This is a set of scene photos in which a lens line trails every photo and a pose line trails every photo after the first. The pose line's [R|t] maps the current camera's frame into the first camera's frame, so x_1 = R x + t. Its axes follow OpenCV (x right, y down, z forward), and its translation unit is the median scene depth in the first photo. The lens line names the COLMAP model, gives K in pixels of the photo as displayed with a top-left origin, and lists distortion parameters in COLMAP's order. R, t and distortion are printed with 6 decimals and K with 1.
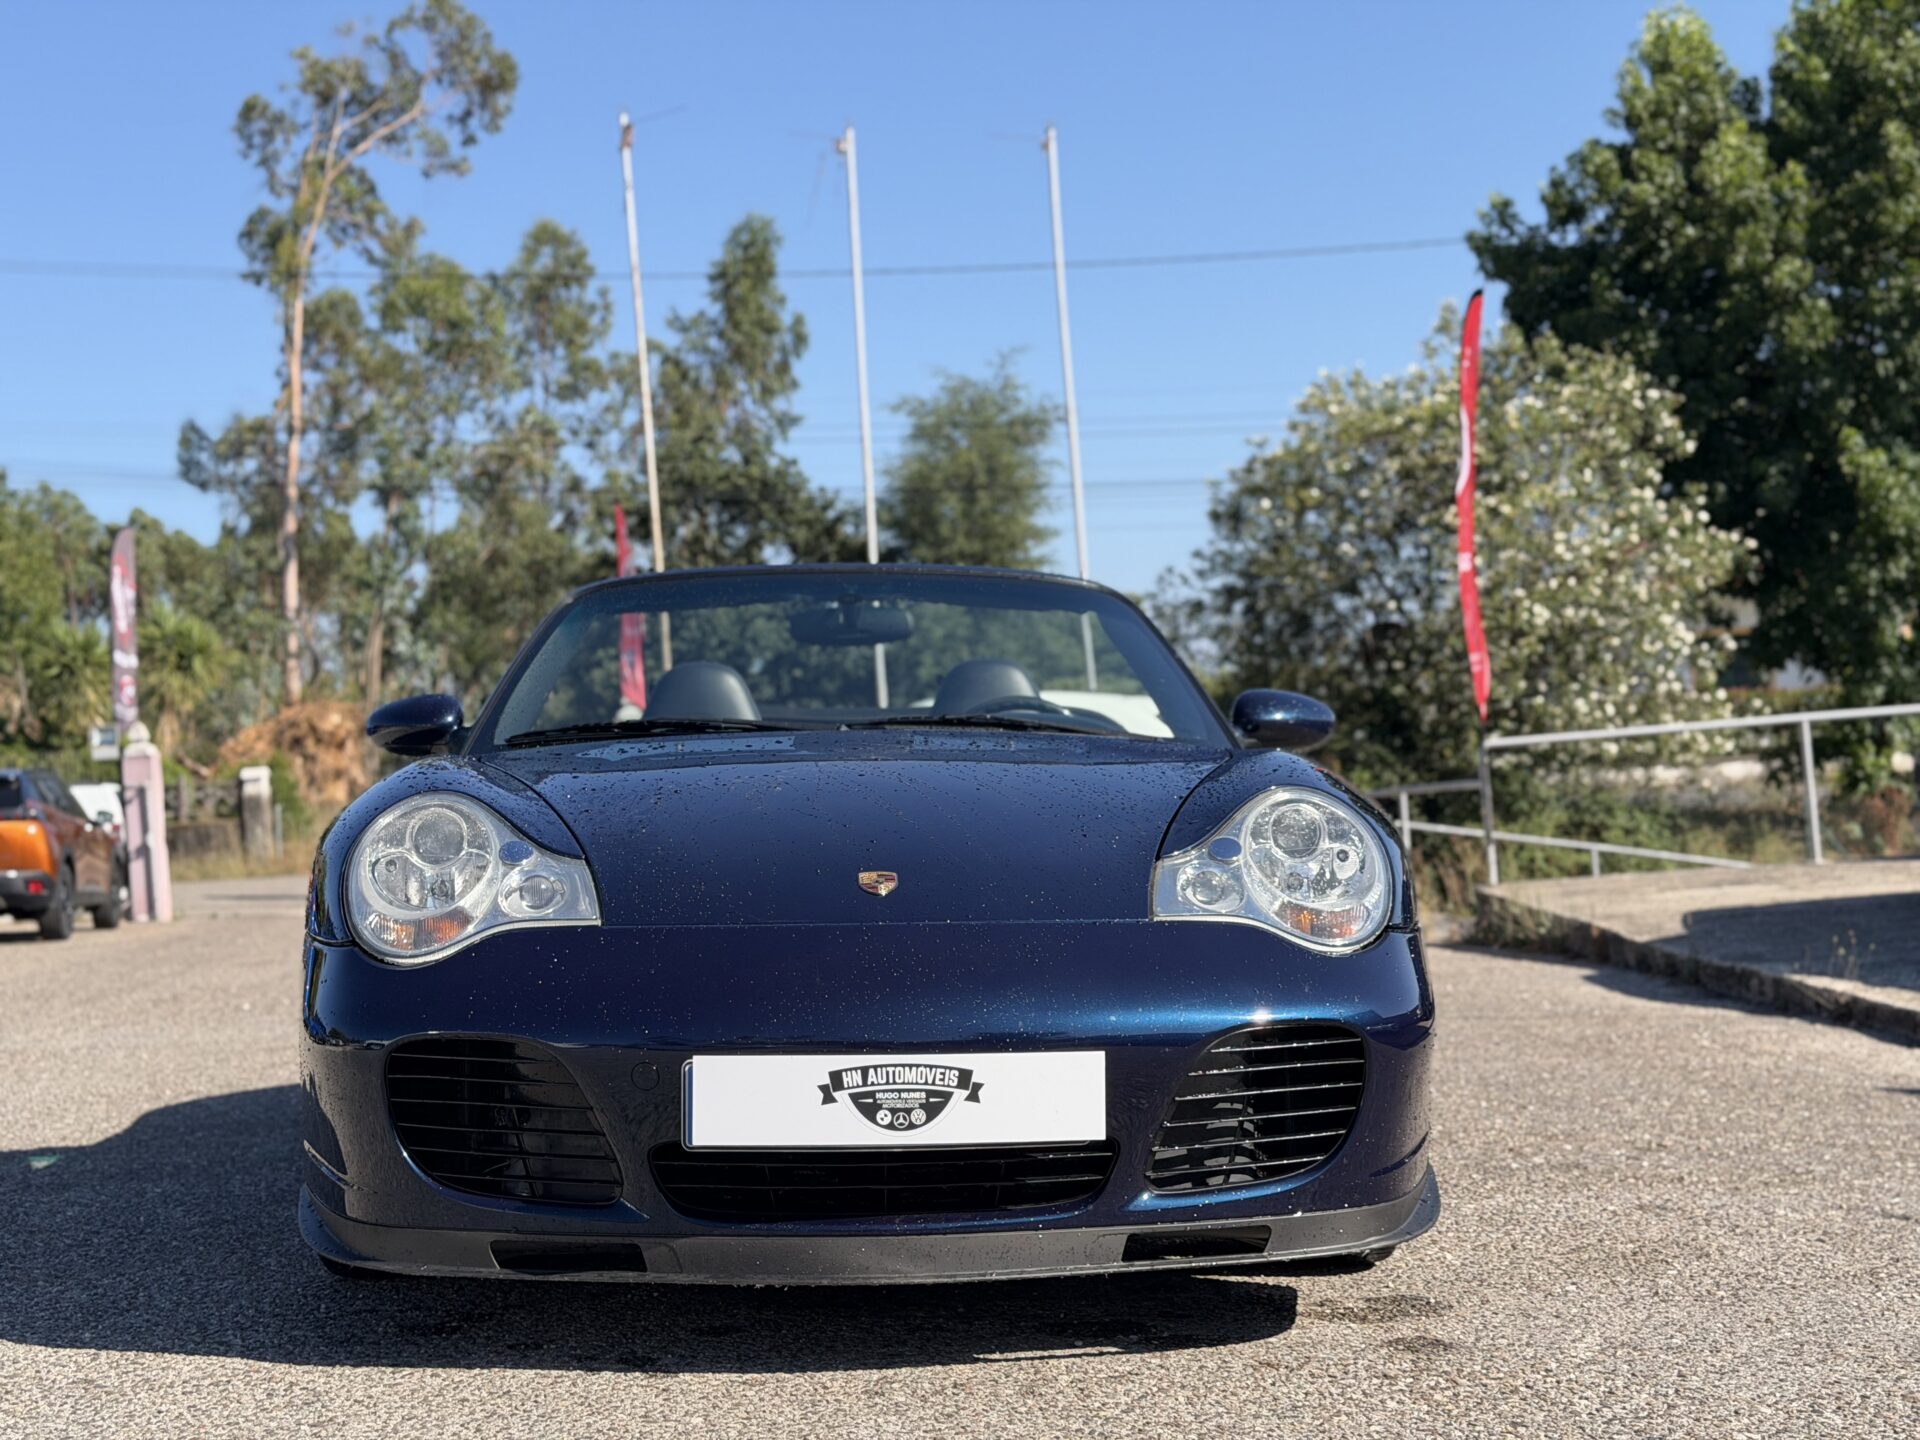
lens RADIAL K [[2633.8, 0, 960.0], [0, 2633.8, 720.0], [0, 0, 1]] dist [0.145452, -0.089826]
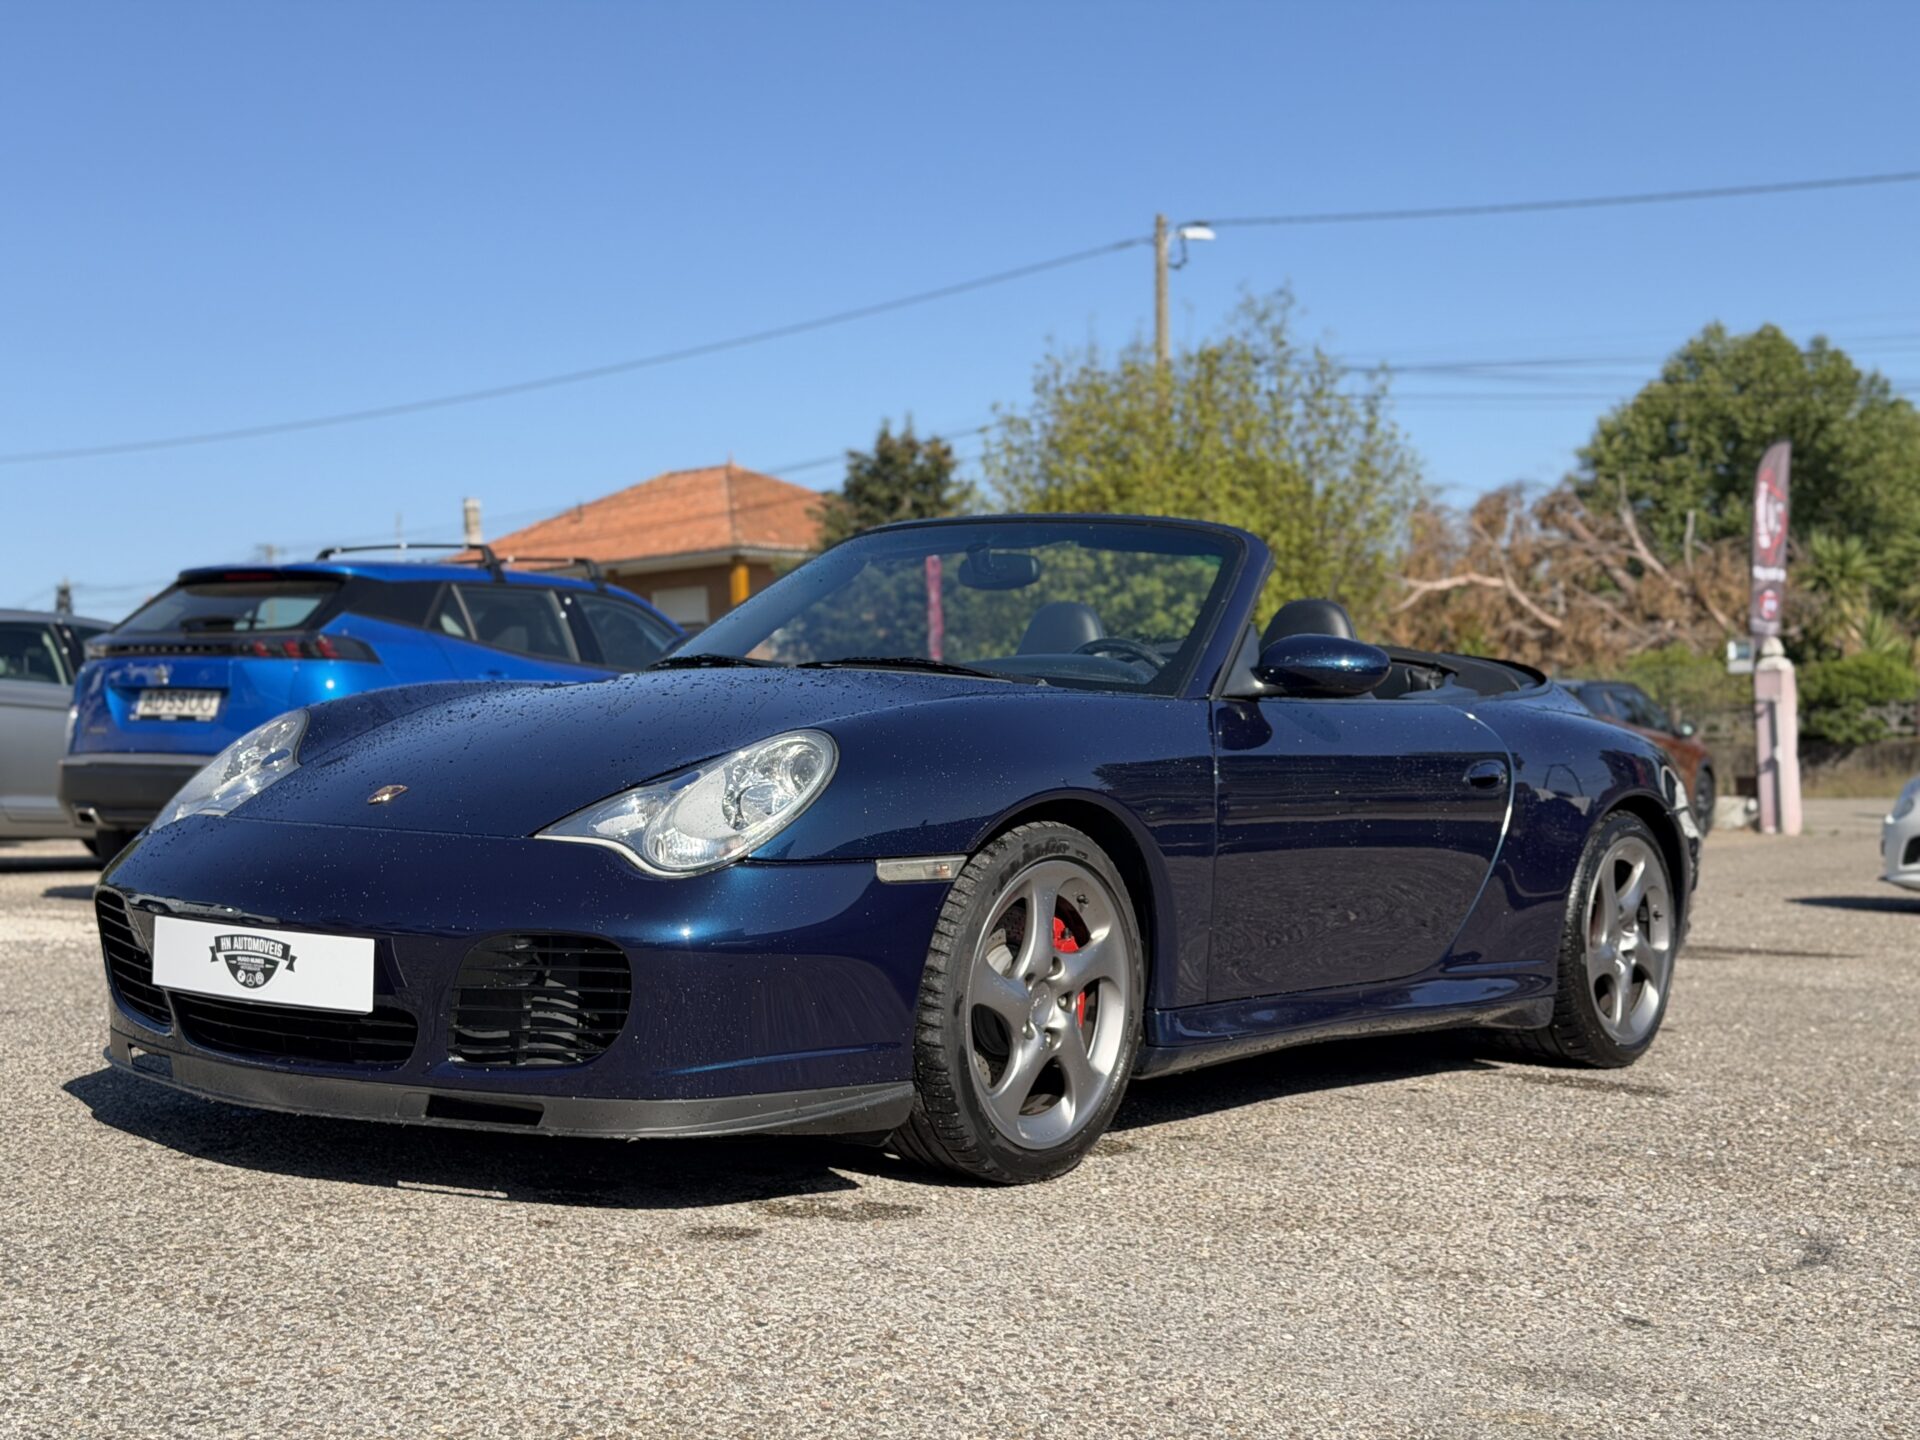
lens RADIAL K [[2633.8, 0, 960.0], [0, 2633.8, 720.0], [0, 0, 1]] dist [0.145452, -0.089826]
pose [[0.773558, 0.034529, -0.632785, 0.961580], [-0.013273, 0.999178, 0.038296, -0.024030], [0.633587, -0.021225, 0.773380, 0.213703]]
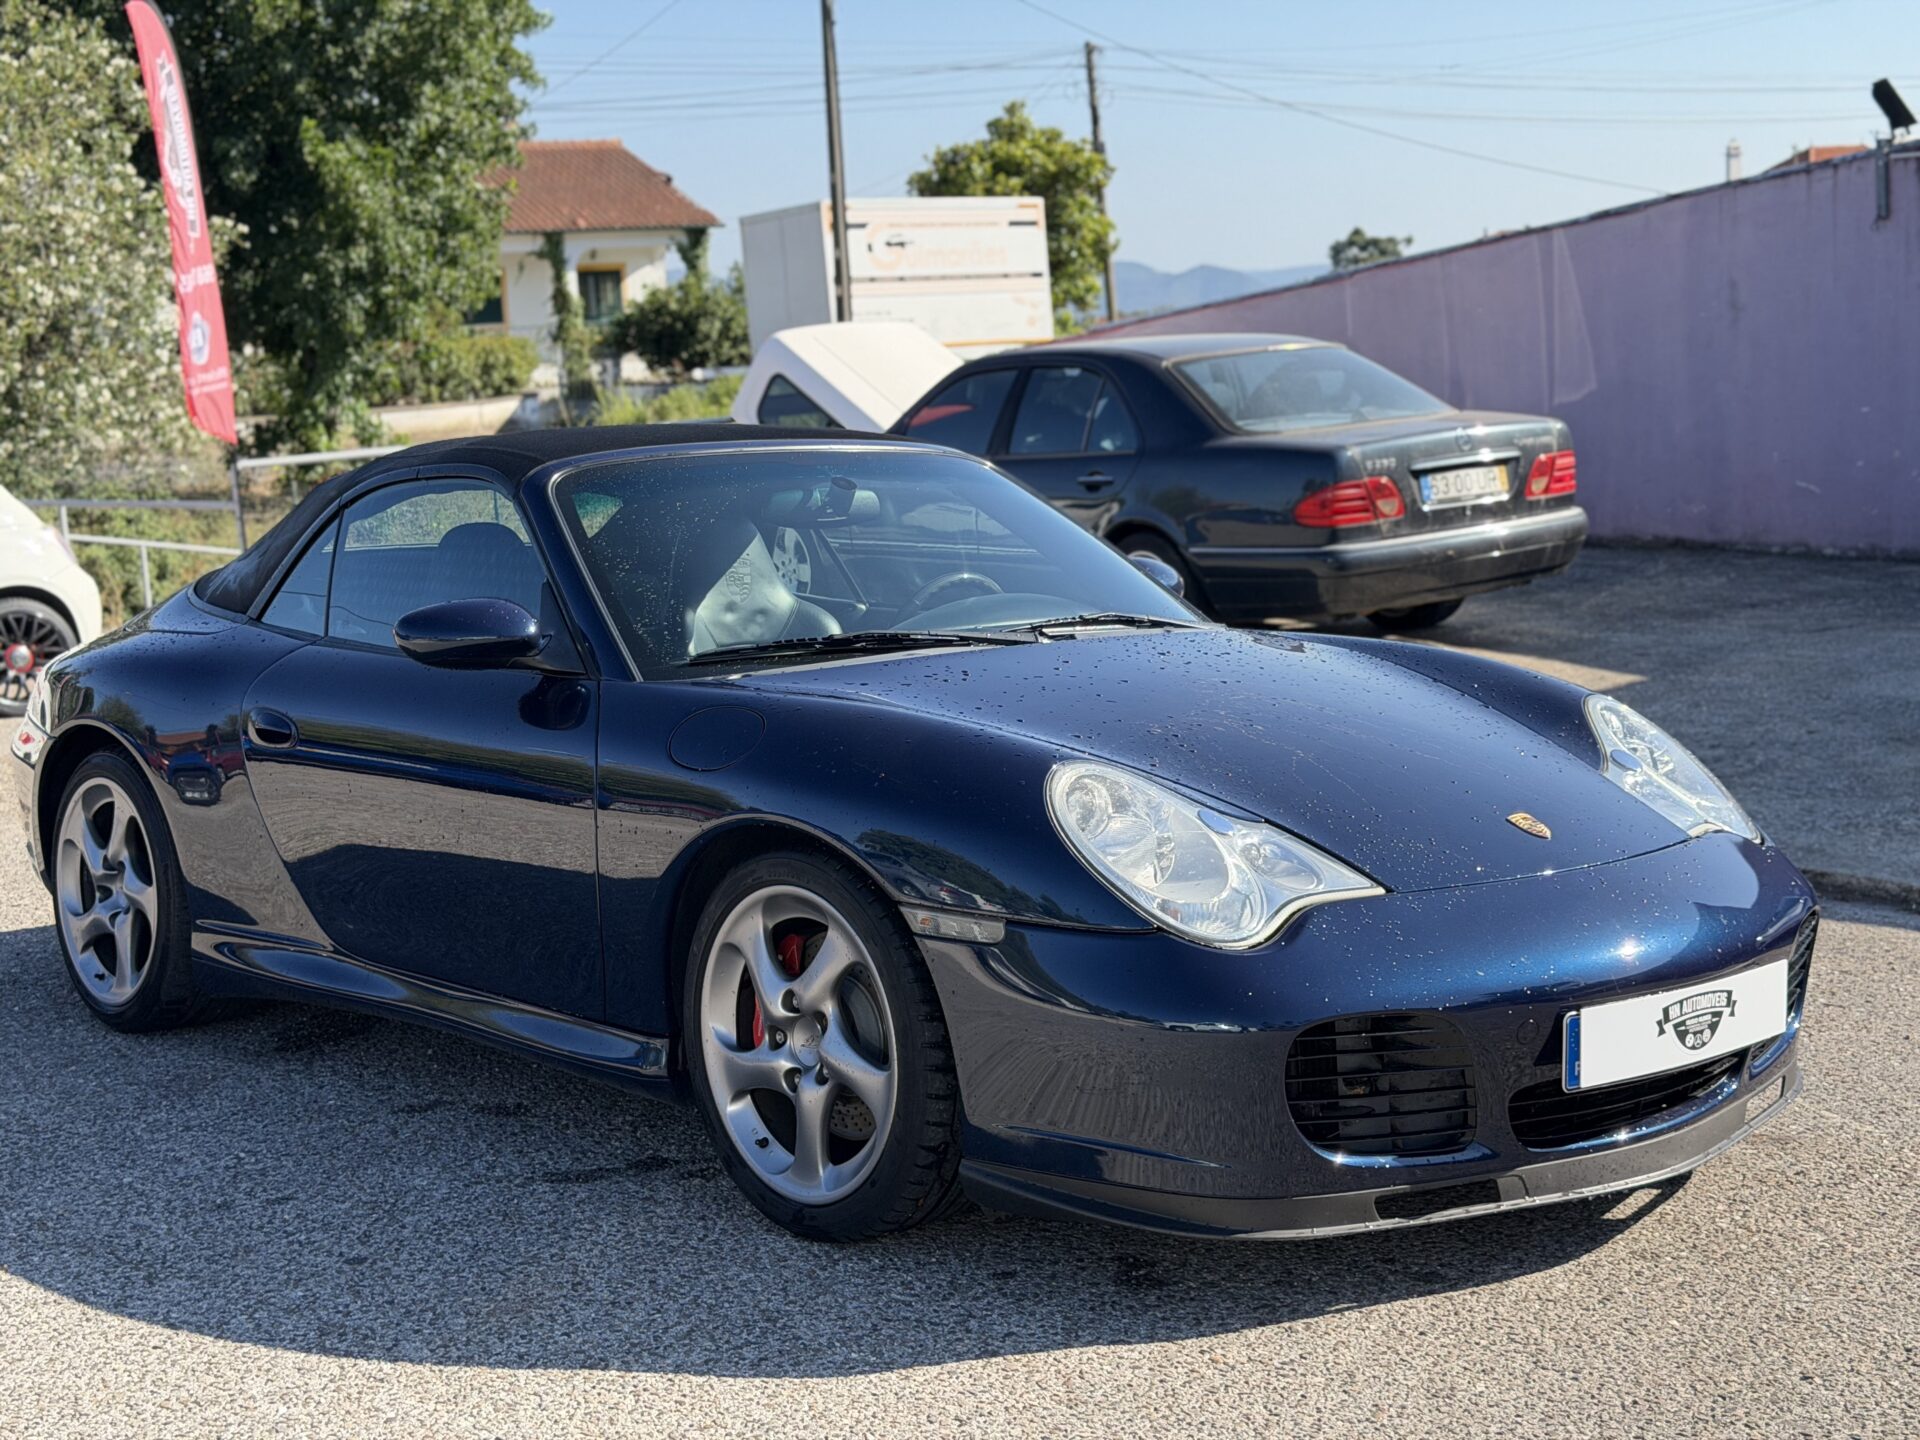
lens RADIAL K [[2633.8, 0, 960.0], [0, 2633.8, 720.0], [0, 0, 1]] dist [0.145452, -0.089826]
pose [[0.783502, -0.071290, 0.617287, -0.917637], [-0.012221, 0.991437, 0.130011, -0.127416], [-0.621269, -0.109407, 0.775922, 0.279918]]
